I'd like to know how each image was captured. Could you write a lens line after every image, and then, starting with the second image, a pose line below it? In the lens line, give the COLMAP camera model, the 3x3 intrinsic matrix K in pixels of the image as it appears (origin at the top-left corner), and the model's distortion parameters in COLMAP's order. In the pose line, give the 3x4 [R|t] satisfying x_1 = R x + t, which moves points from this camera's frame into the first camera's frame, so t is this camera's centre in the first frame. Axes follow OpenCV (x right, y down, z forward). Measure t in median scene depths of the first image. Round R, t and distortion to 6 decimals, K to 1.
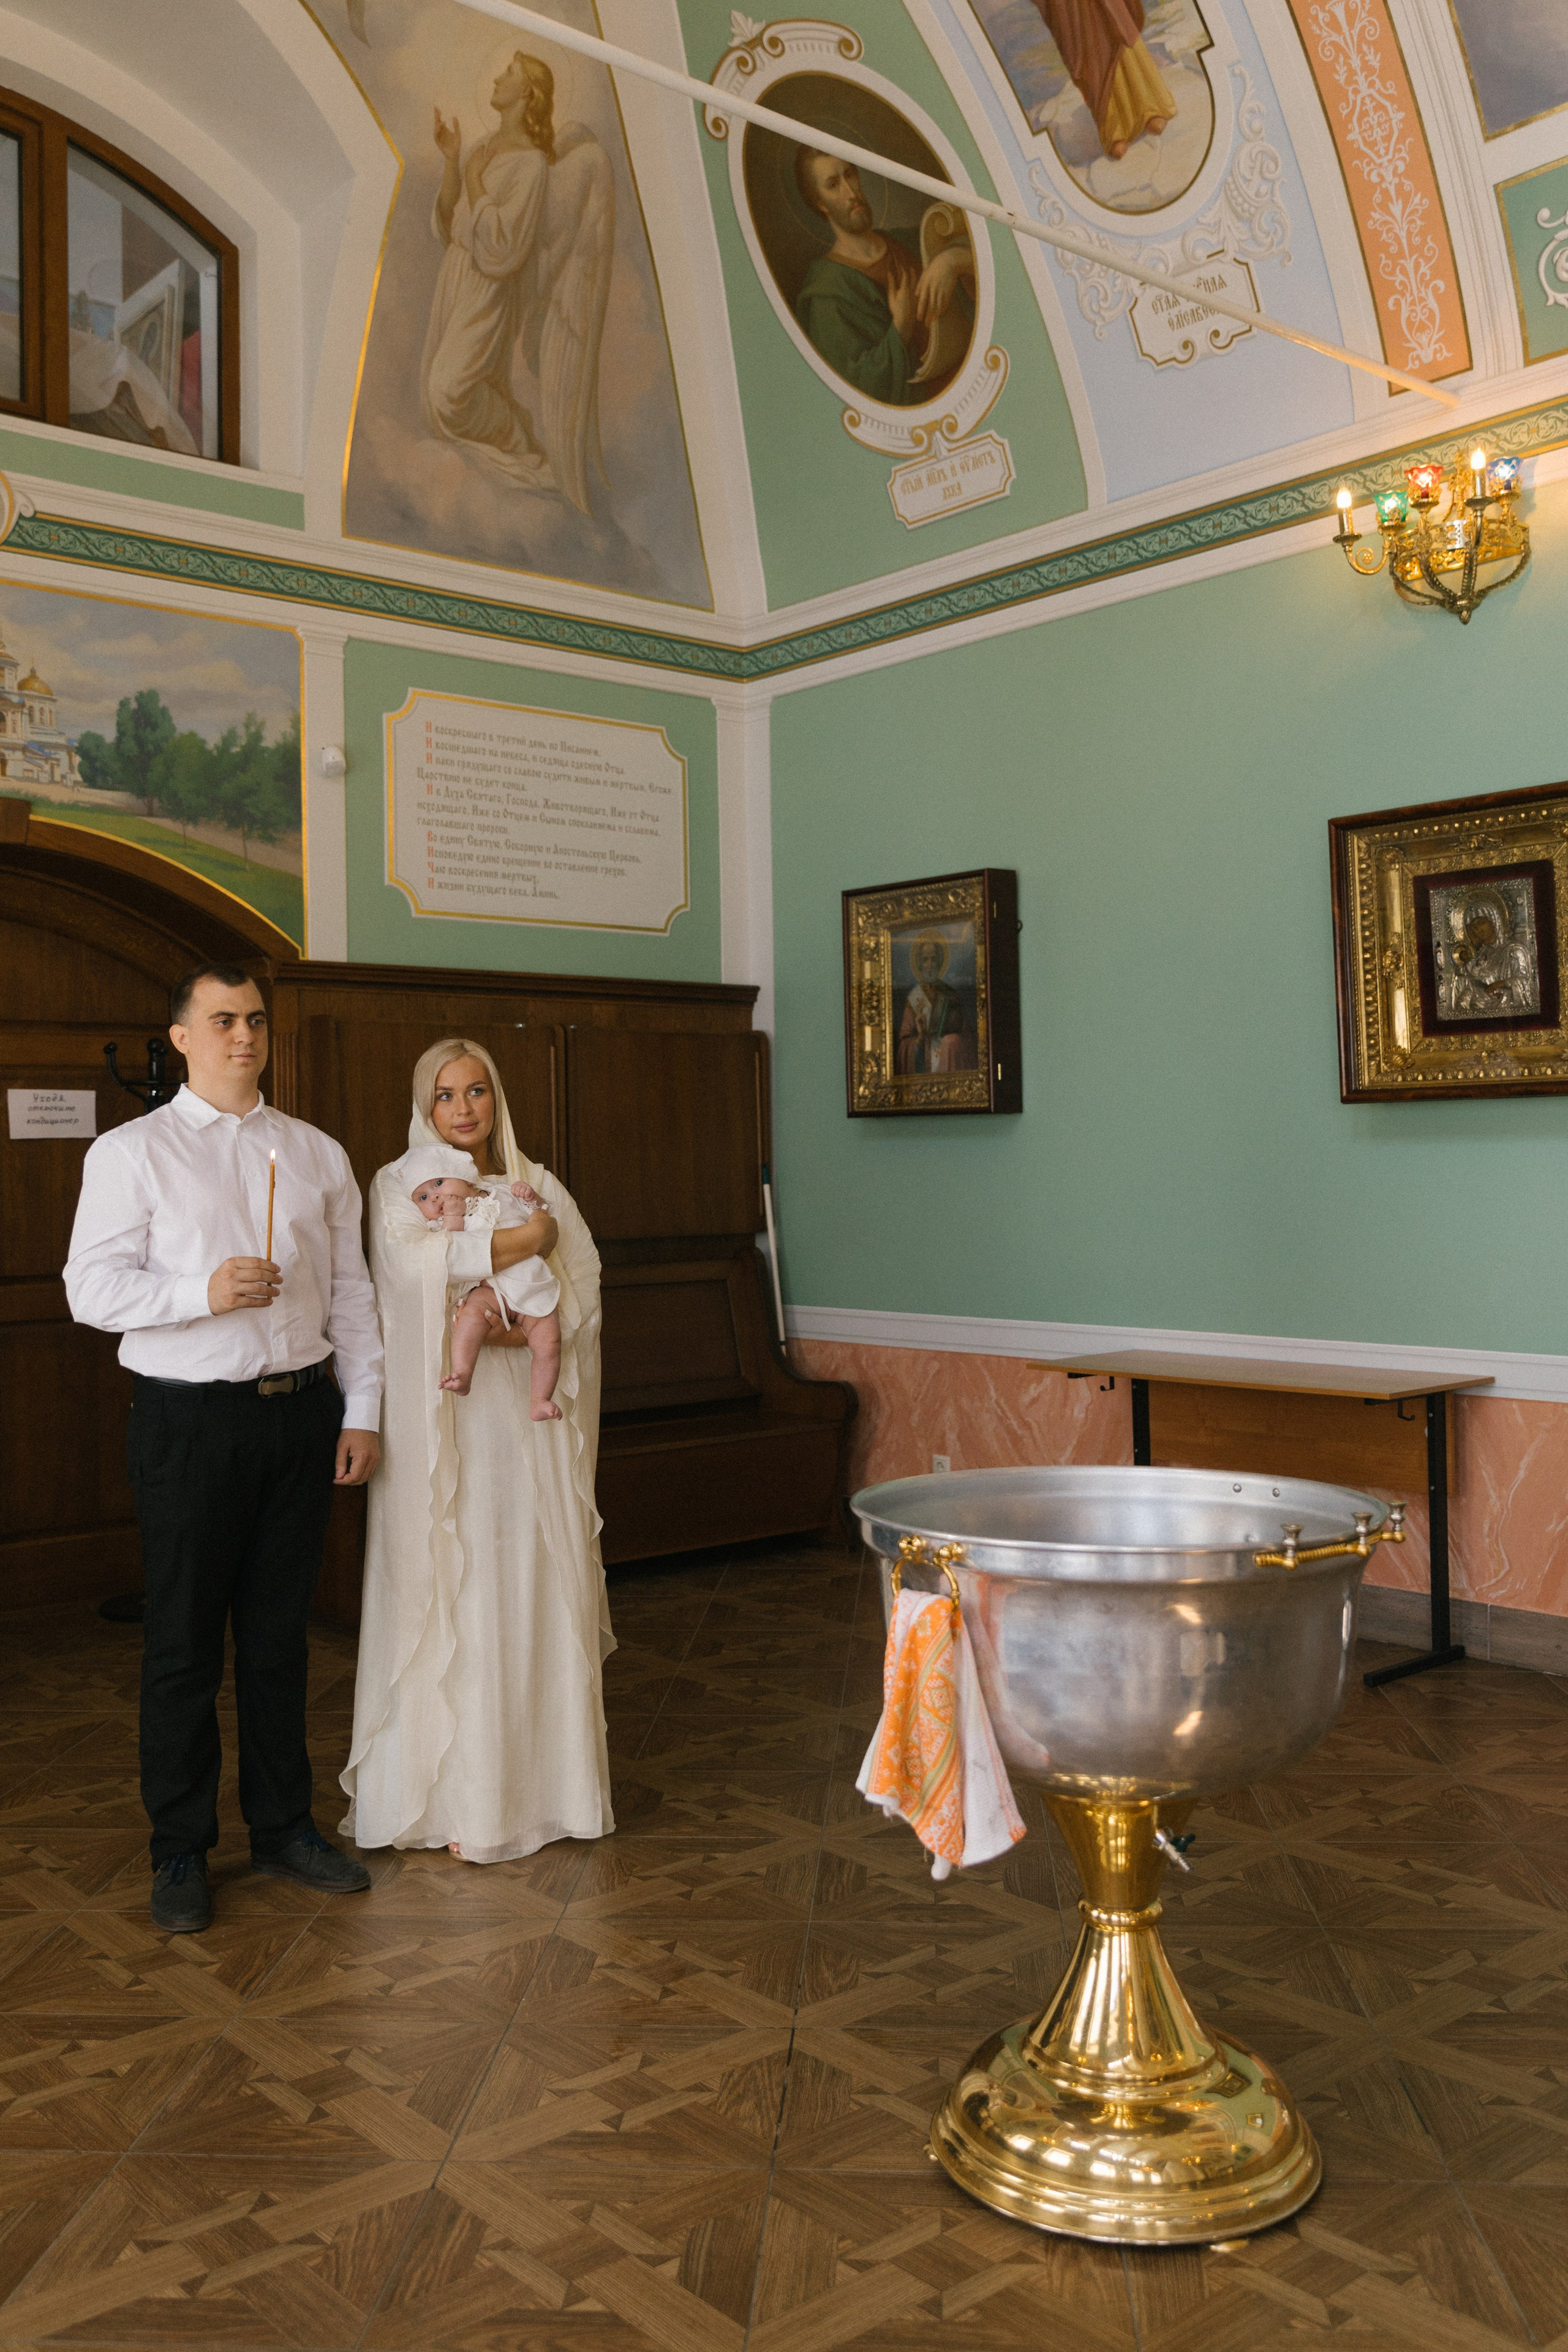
lens RADIAL K [[2051.0, 0, 755.6], [0, 2051.0, 1131.2], [0, 0, 1]] dist [-0.003006, 0.005097]
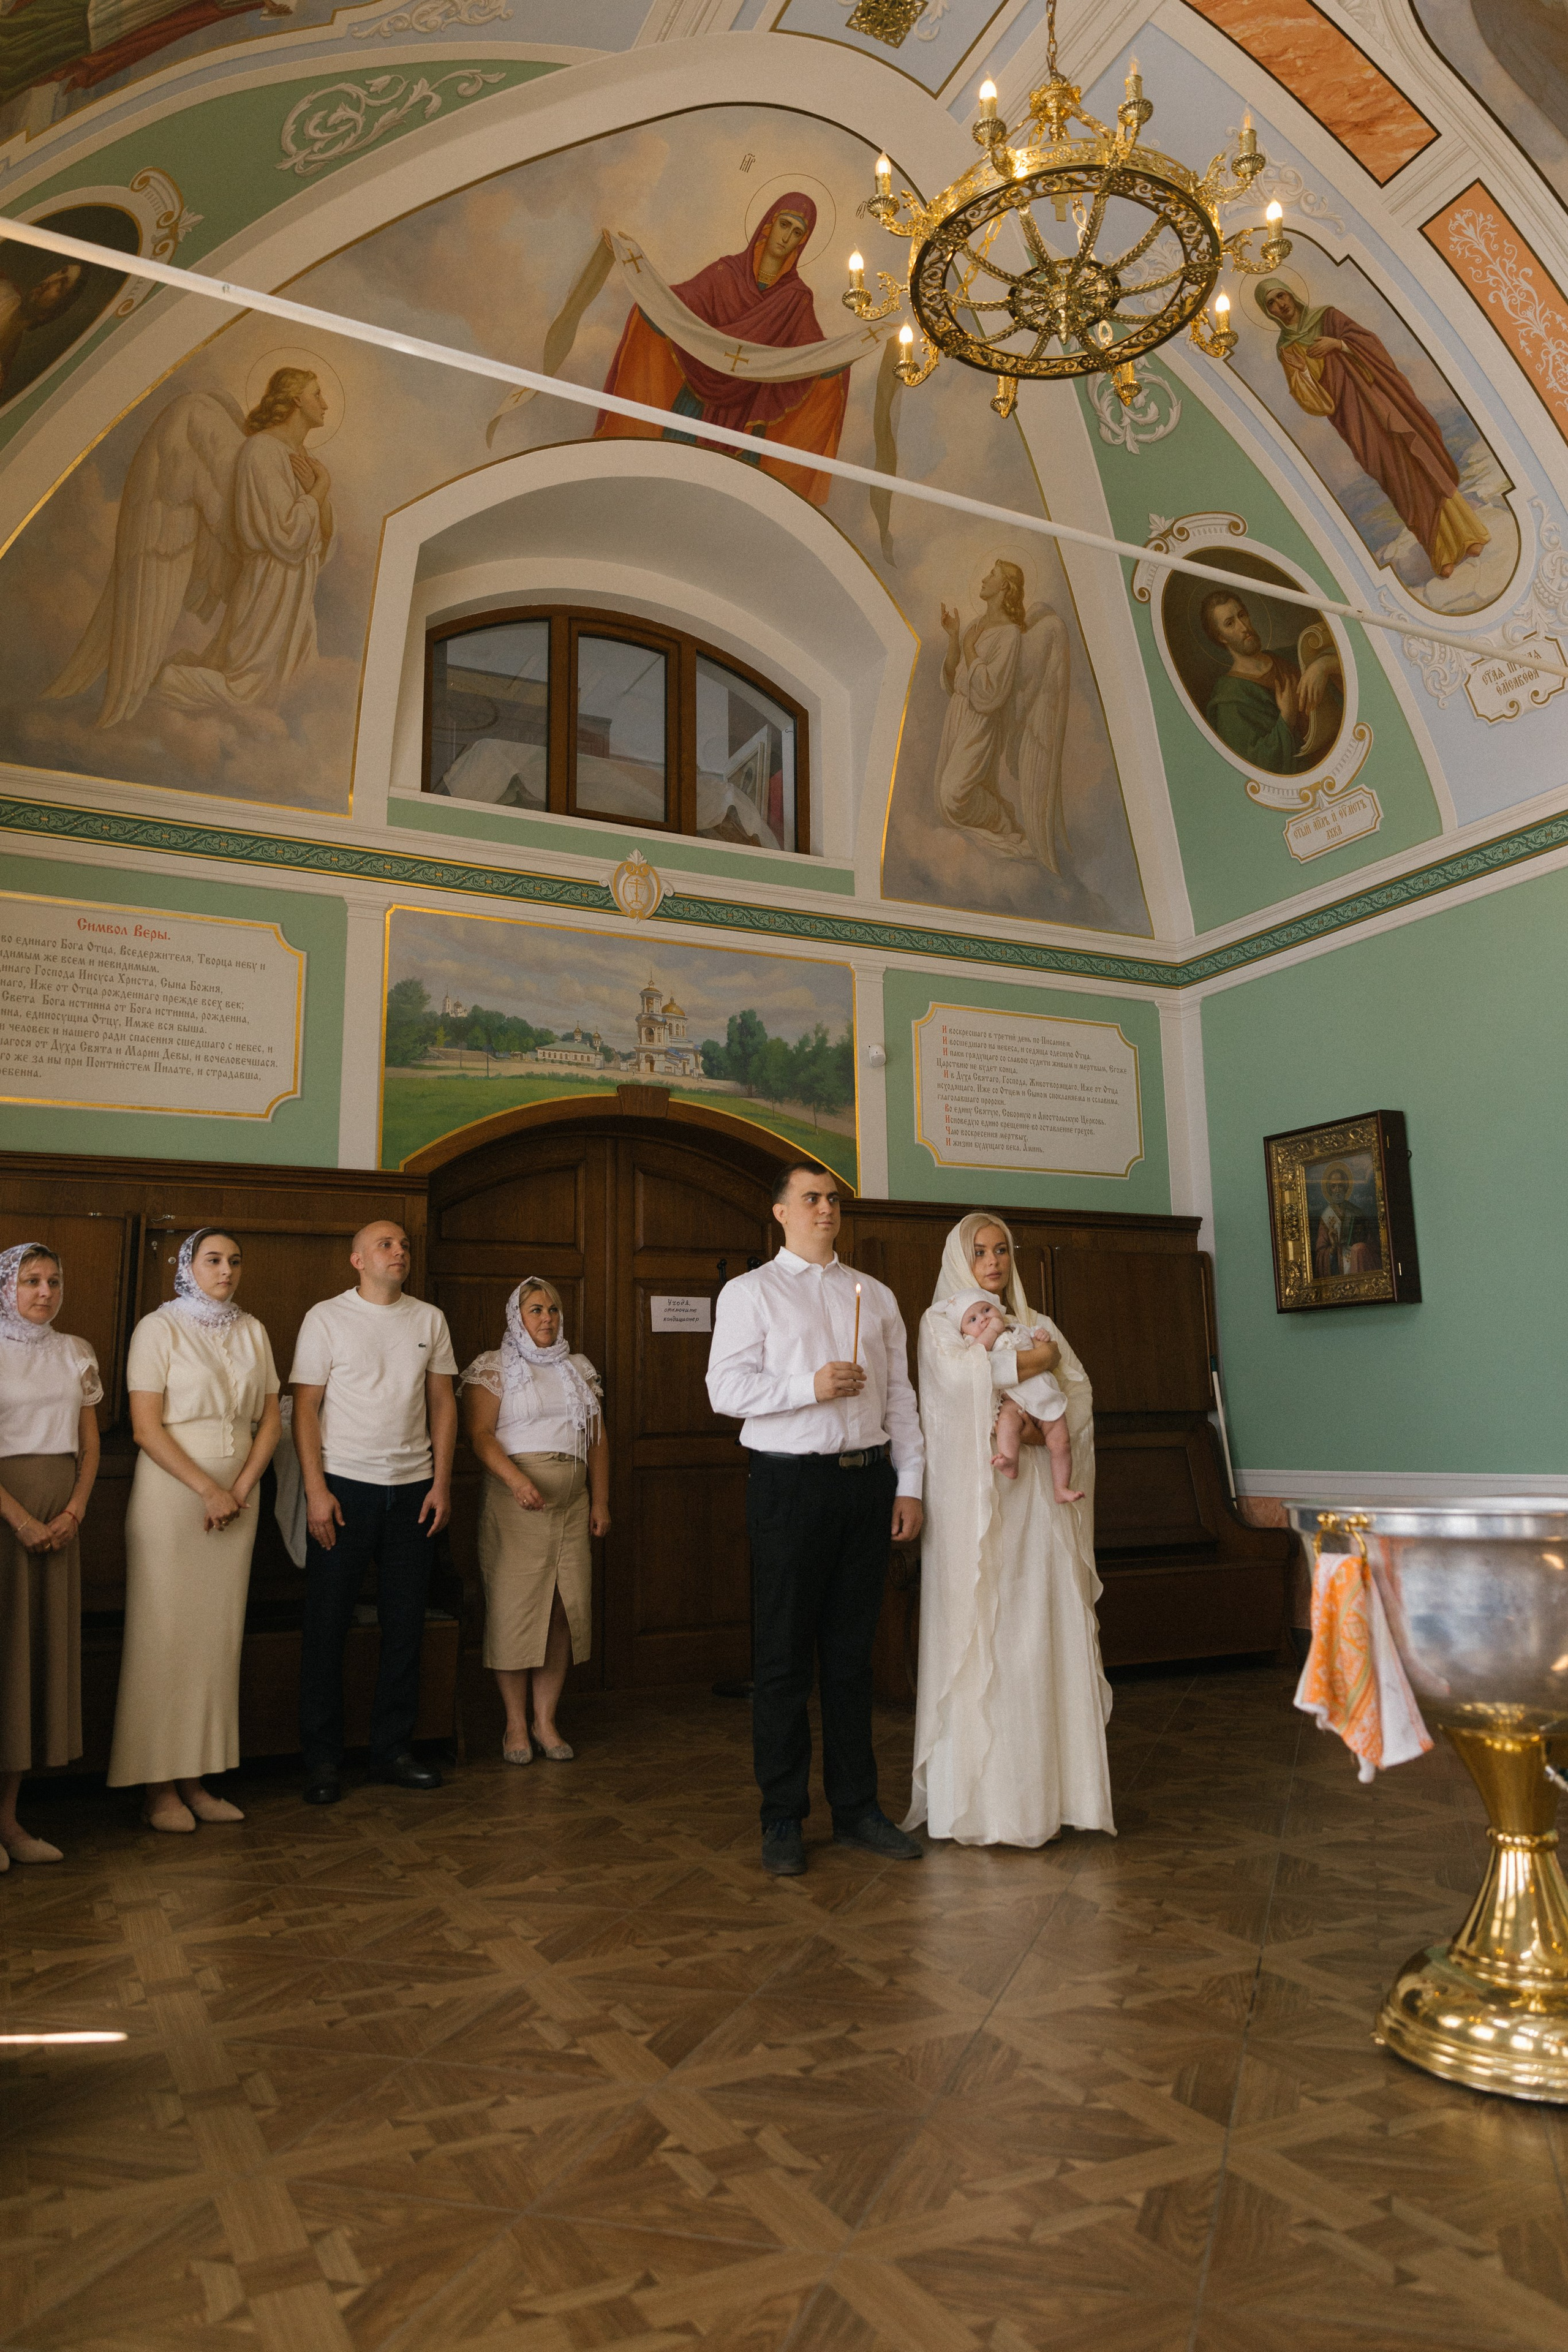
lens RADIAL K [[1626.5, 0, 836.5], [0, 1626.5, 1122.4], [0, 0, 1]] dist [0.015467, -0.005656]
pose [[0.975307, -0.044541, -0.216316, 0.002149], [0.007477, 0.985550, -0.169217, 0.048692], [0.220728, 0.163421, 0.961547, -0.050294]]
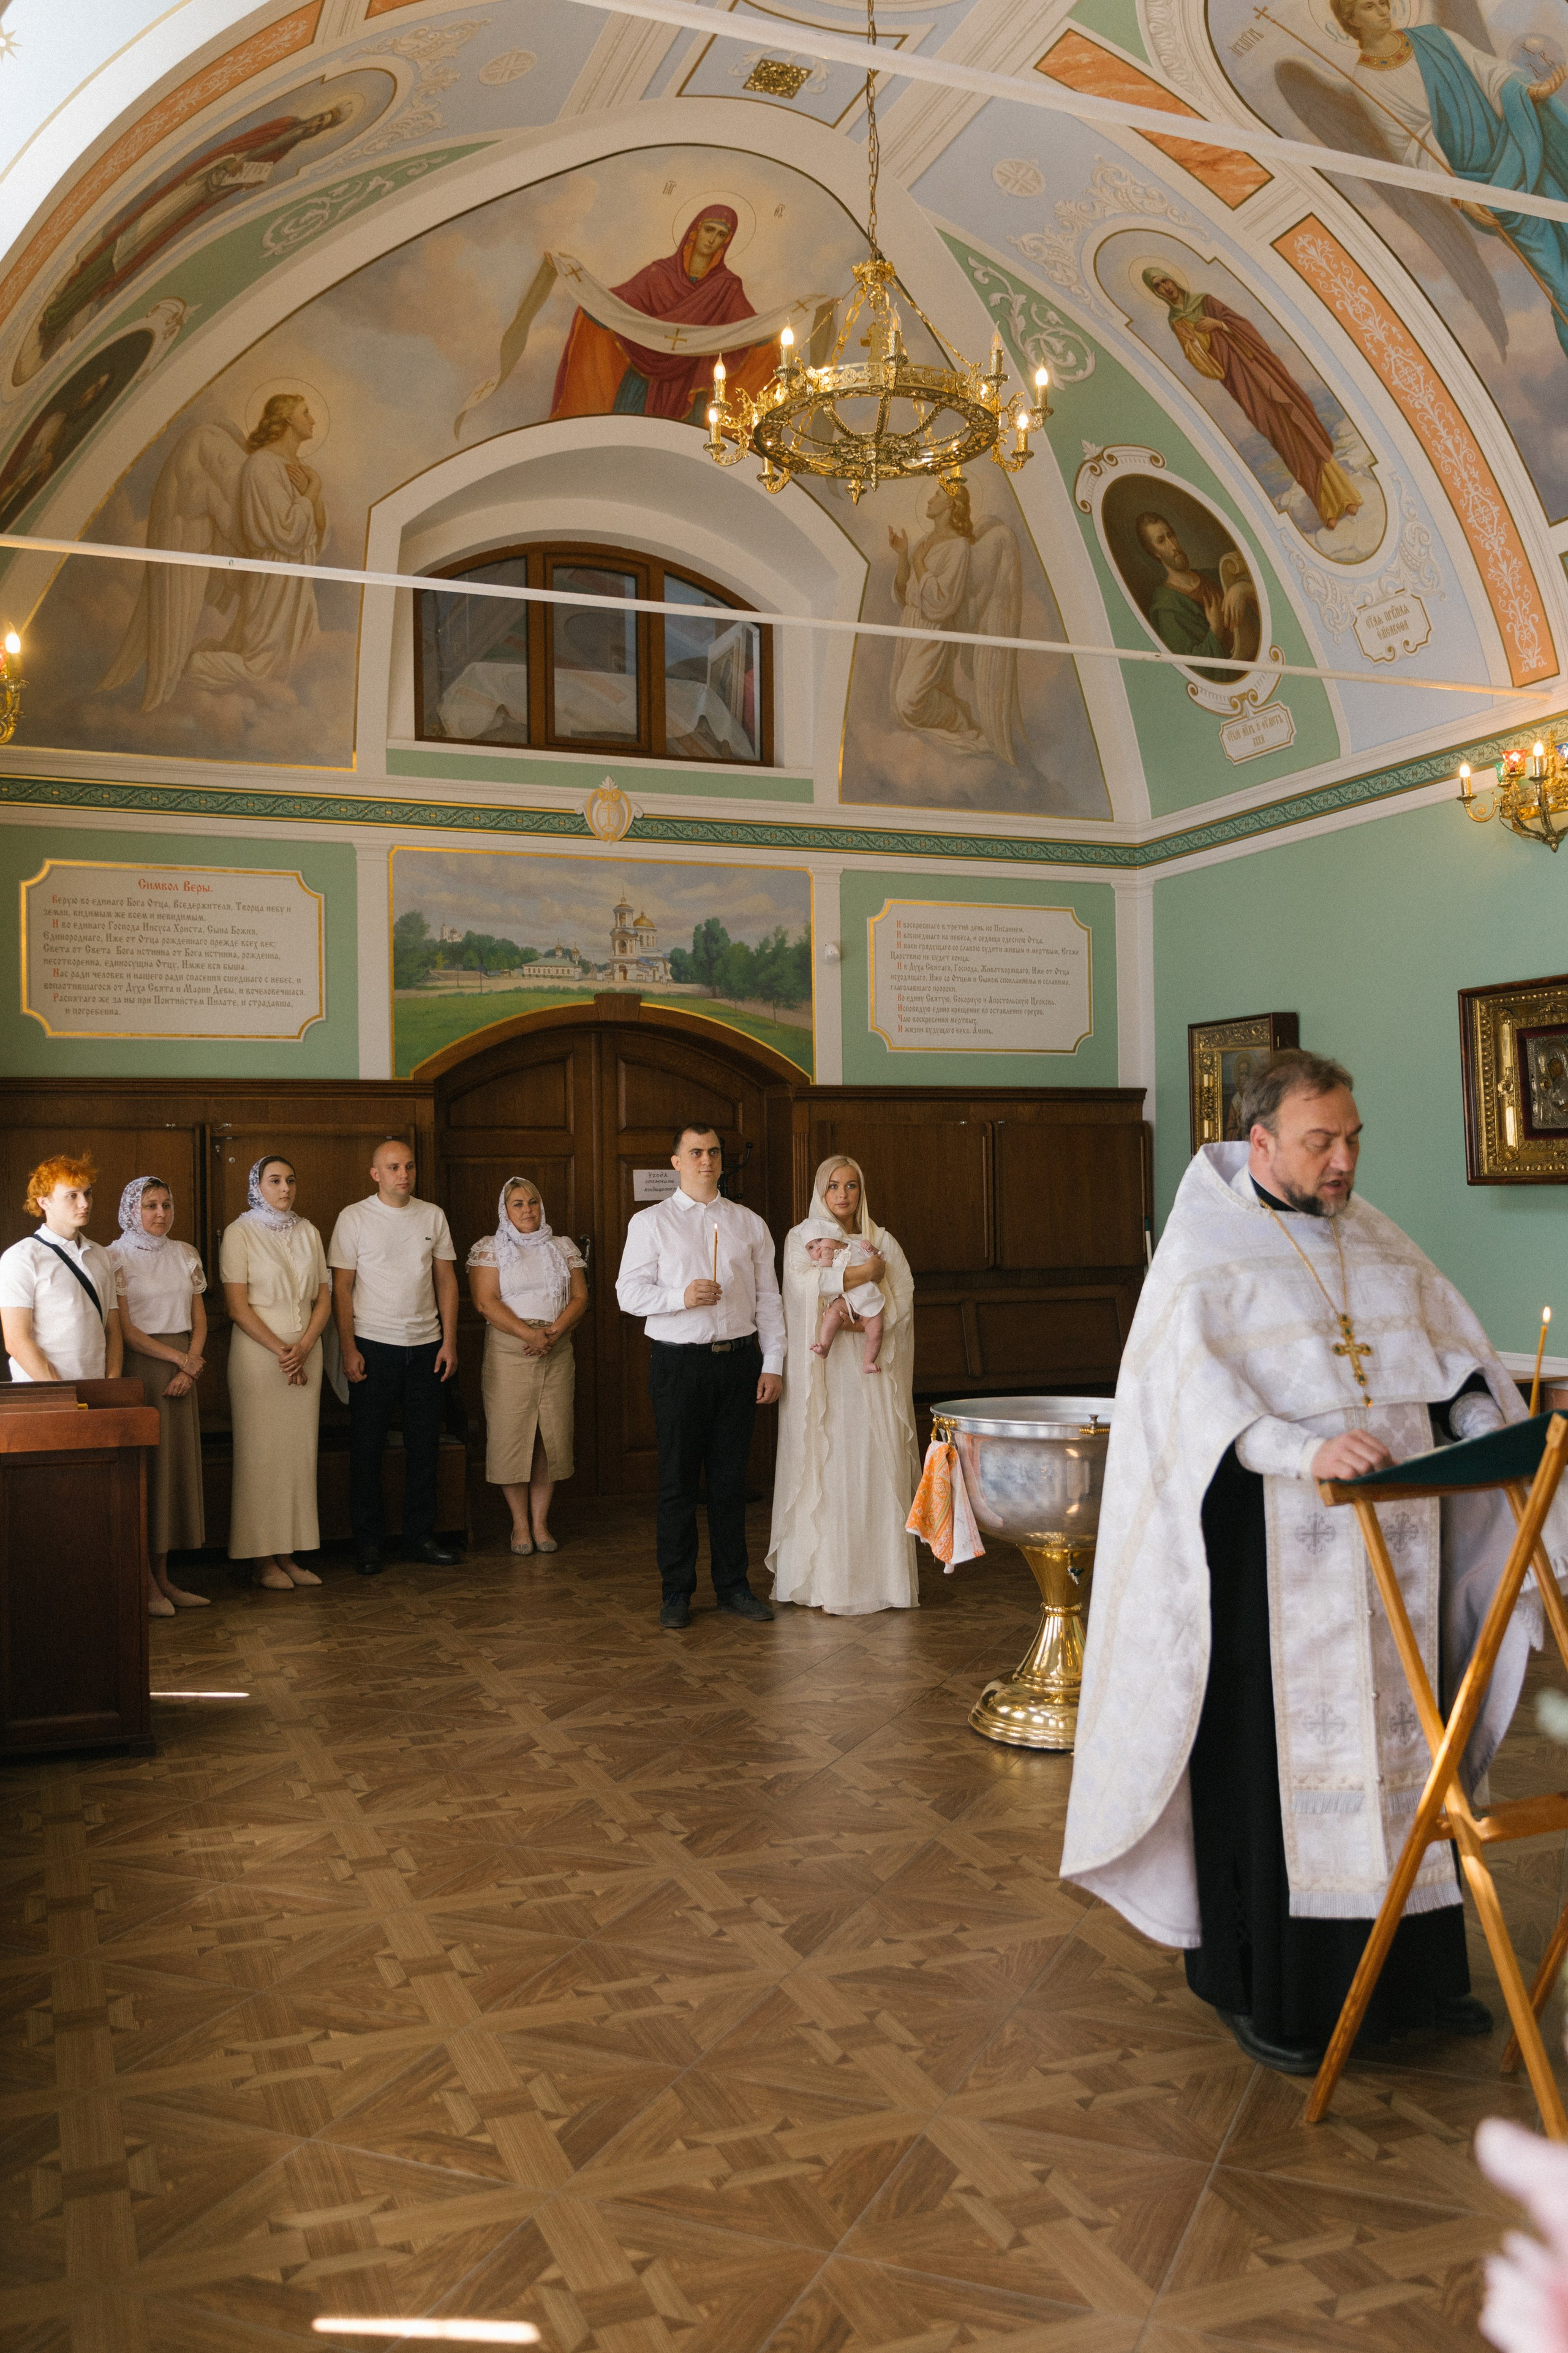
lens RADIAL K [[1958.1, 0, 798.5], [0, 1958.1, 1182.6], [0, 0, 1]] dist [0.001086, 0.012222]
pose [[0.948872, 0.002060, -0.315656, 0.228584], [0.002604, 0.999894, 0.014352, -0.030546], [0.315652, -0.014440, 0.948765, -0.389555]]
